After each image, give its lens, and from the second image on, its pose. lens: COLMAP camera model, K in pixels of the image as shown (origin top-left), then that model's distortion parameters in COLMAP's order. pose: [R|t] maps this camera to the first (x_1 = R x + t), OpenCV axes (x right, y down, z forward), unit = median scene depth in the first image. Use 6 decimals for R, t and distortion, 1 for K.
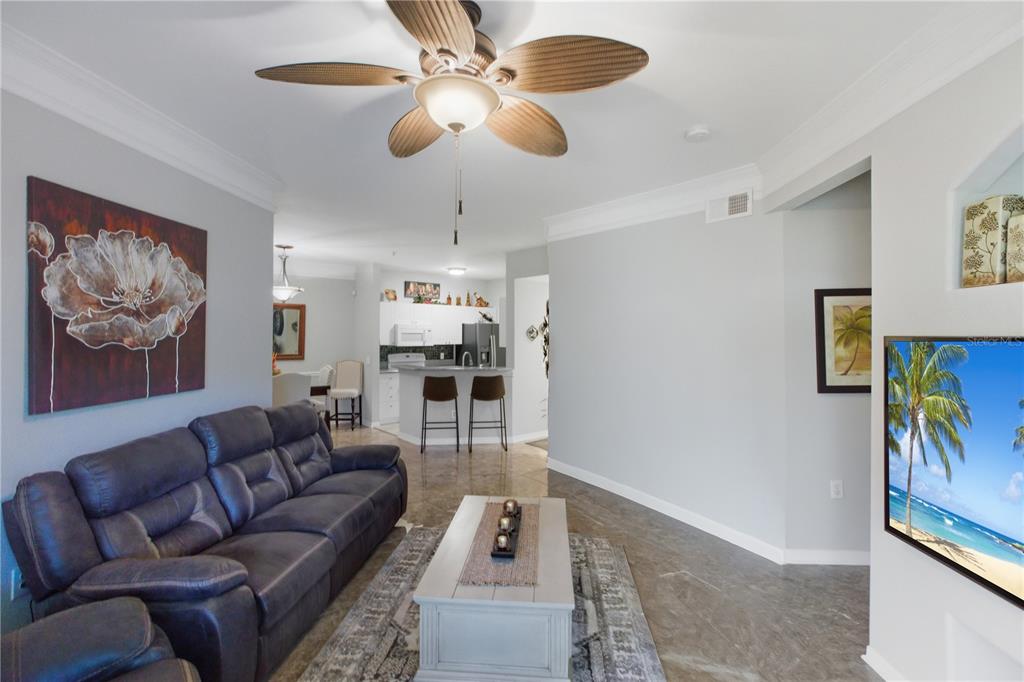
lens RADIAL K [[466.7, 0, 511.2], [0, 466.7, 336.6], [0, 0, 1]] dist [-0.008593, 0.004791]
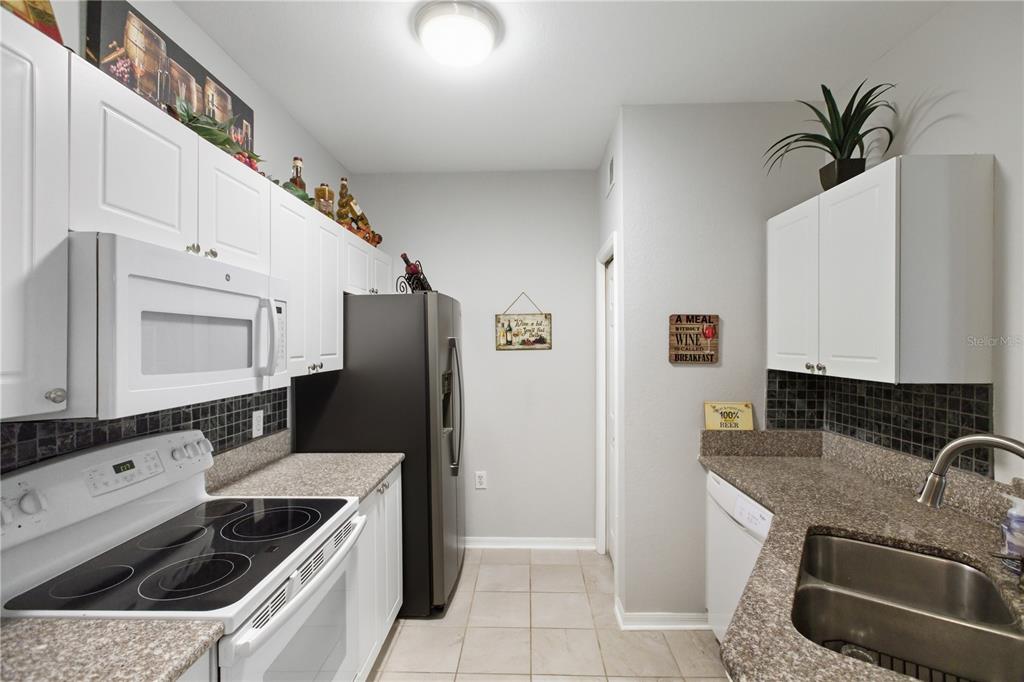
lens RADIAL K [[466.7, 0, 521.8], [0, 466.7, 342.6], [0, 0, 1]] dist [-0.008593, 0.004791]
pose [[0.663568, -0.005818, 0.748093, -0.236716], [0.008113, 0.999967, 0.000581, 0.001571], [-0.748072, 0.005684, 0.663594, 0.752614]]
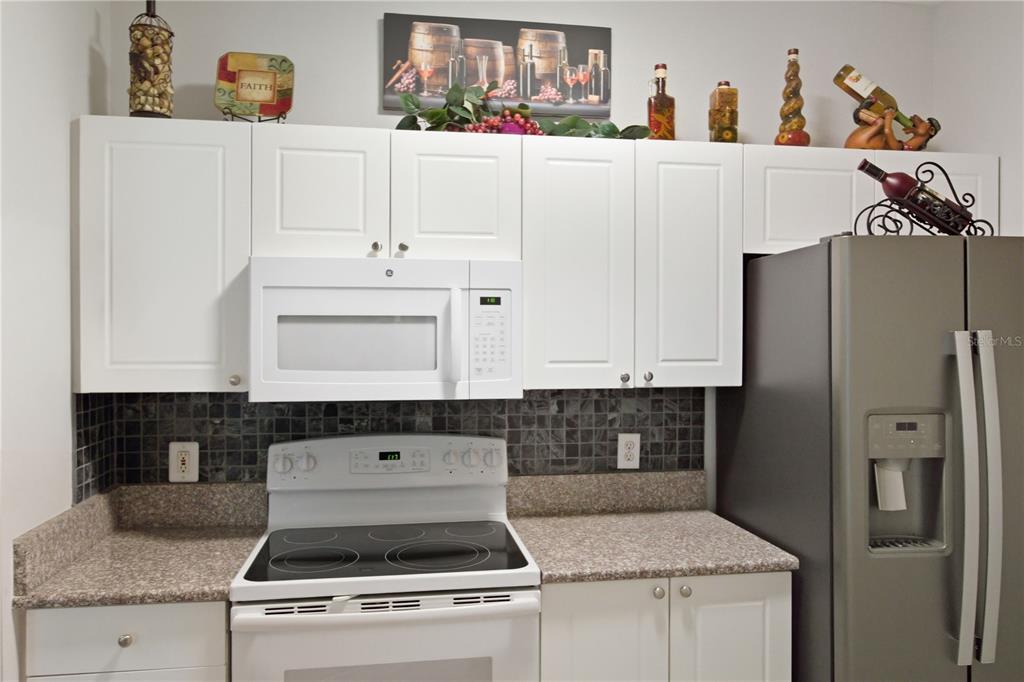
lens RADIAL K [[759.8, 0, 496.0], [0, 759.8, 345.1], [0, 0, 1]] dist [-0.009827, 0.019894]
pose [[0.842339, 0.003114, -0.538939, -0.038397], [0.001025, 0.999972, 0.007380, 0.000201], [0.538947, -0.006768, 0.842313, 0.745615]]
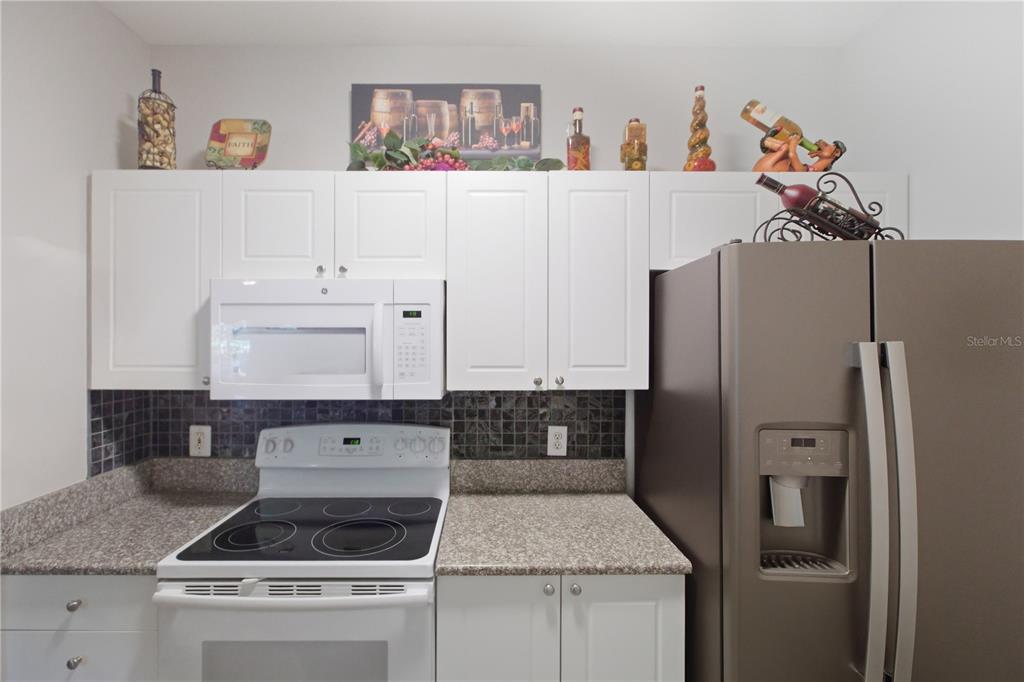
lens RADIAL K [[466.7, 0, 480.8], [0, 466.7, 341.6], [0, 0, 1]] dist [-0.008593, 0.004791]
pose [[0.752067, 0.000311, -0.659087, -0.038973], [0.000175, 1.000000, 0.000671, -0.002105], [0.659087, -0.000620, 0.752066, 0.833504]]
